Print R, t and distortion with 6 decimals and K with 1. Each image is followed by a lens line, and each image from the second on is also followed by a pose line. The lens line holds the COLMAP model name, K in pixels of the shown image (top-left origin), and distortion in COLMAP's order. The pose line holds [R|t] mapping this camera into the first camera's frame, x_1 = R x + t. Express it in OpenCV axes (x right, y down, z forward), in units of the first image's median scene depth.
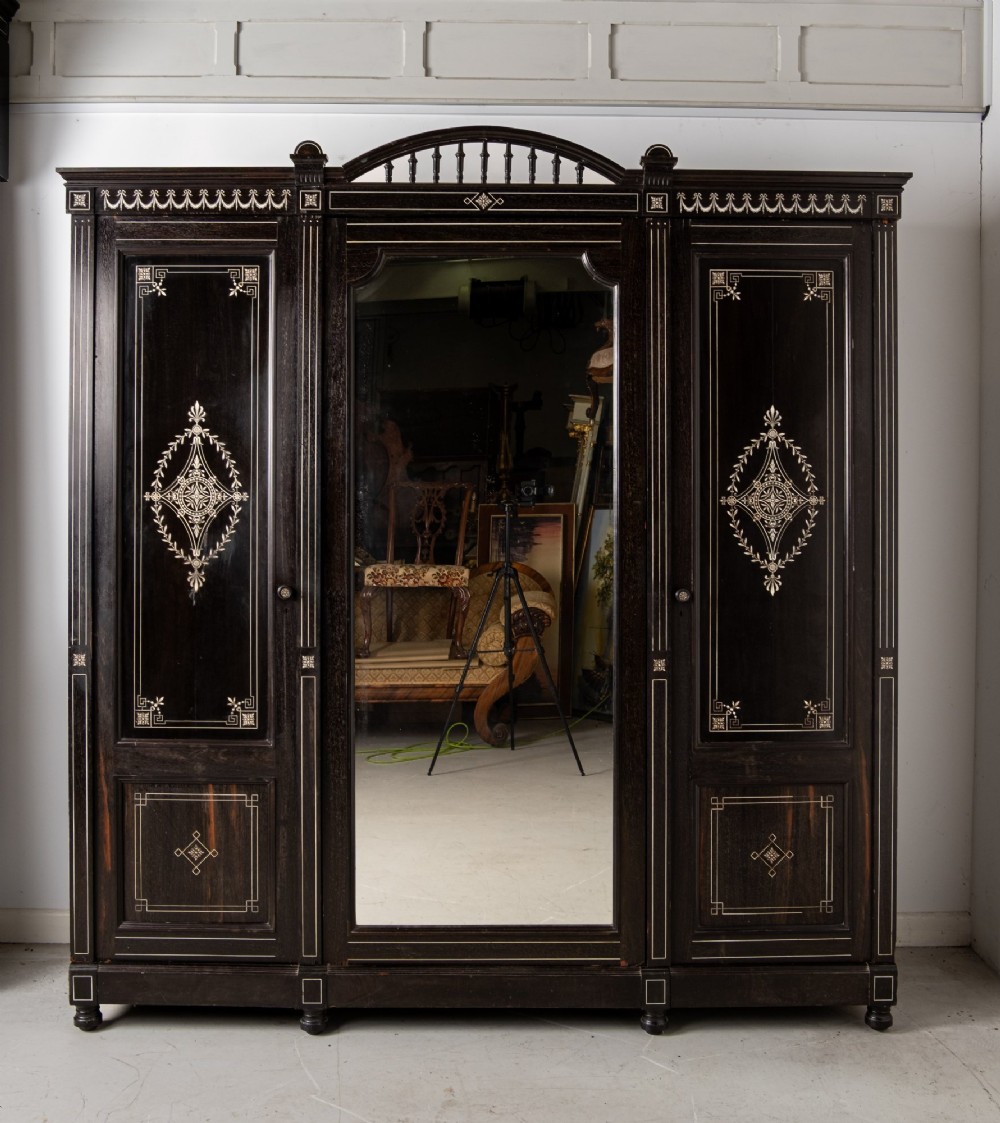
lens RADIAL K [[1312.0, 0, 527.4], [0, 1312.0, 489.3], [0, 0, 1]] dist [-0.063657, 0.000000]
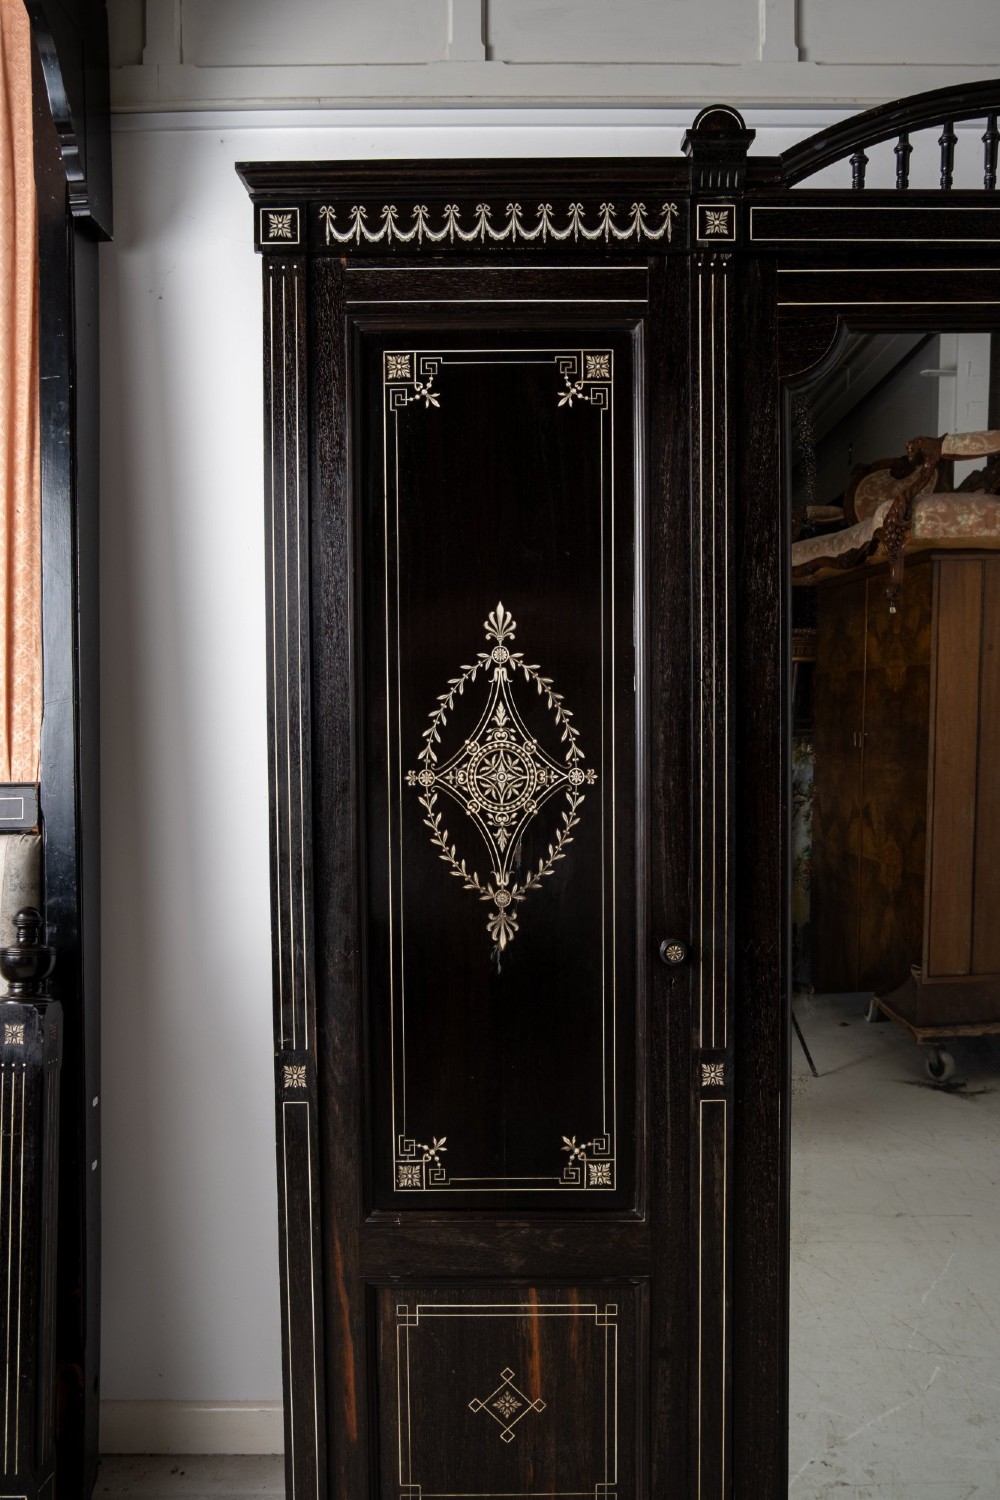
lens RADIAL K [[1276.4, 0, 507.3], [0, 1276.4, 751.1], [0, 0, 1]] dist [-0.068240, 0.046117]
pose [[0.999820, -0.010891, -0.015514, -0.243365], [0.011677, 0.998603, 0.051531, -0.033045], [0.014931, -0.051703, 0.998551, 0.468523]]
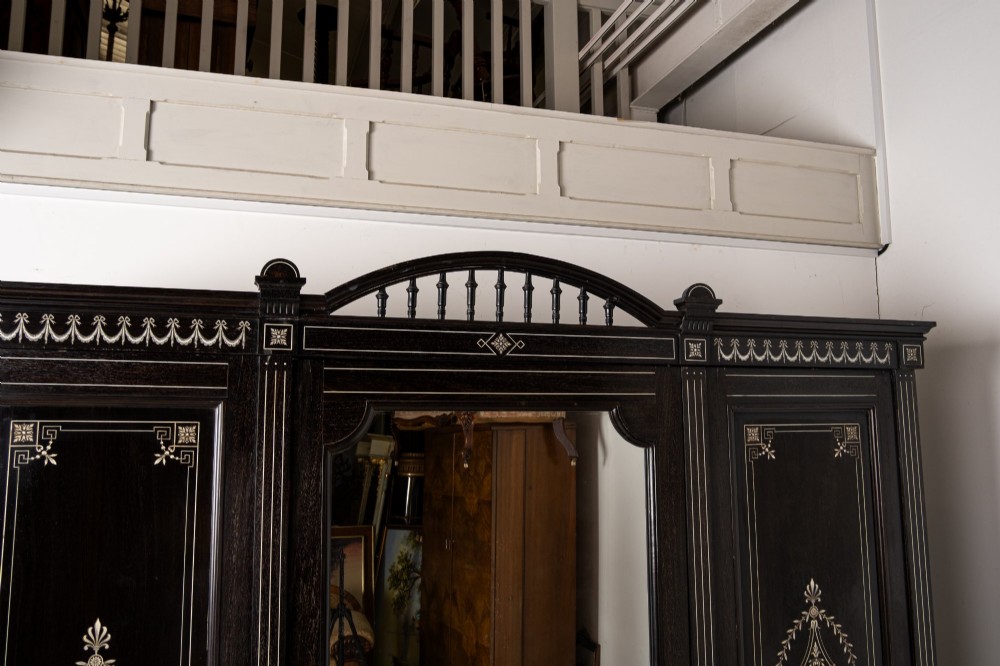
lens RADIAL K [[850.9, 0, 504.7], [0, 850.9, 316.2], [0, 0, 1]] dist [-0.068240, 0.046117]
pose [[0.958698, 0.030841, 0.282750, -0.177428], [0.010470, 0.989603, -0.143443, -0.160960], [-0.284235, 0.140479, 0.948407, 0.500411]]
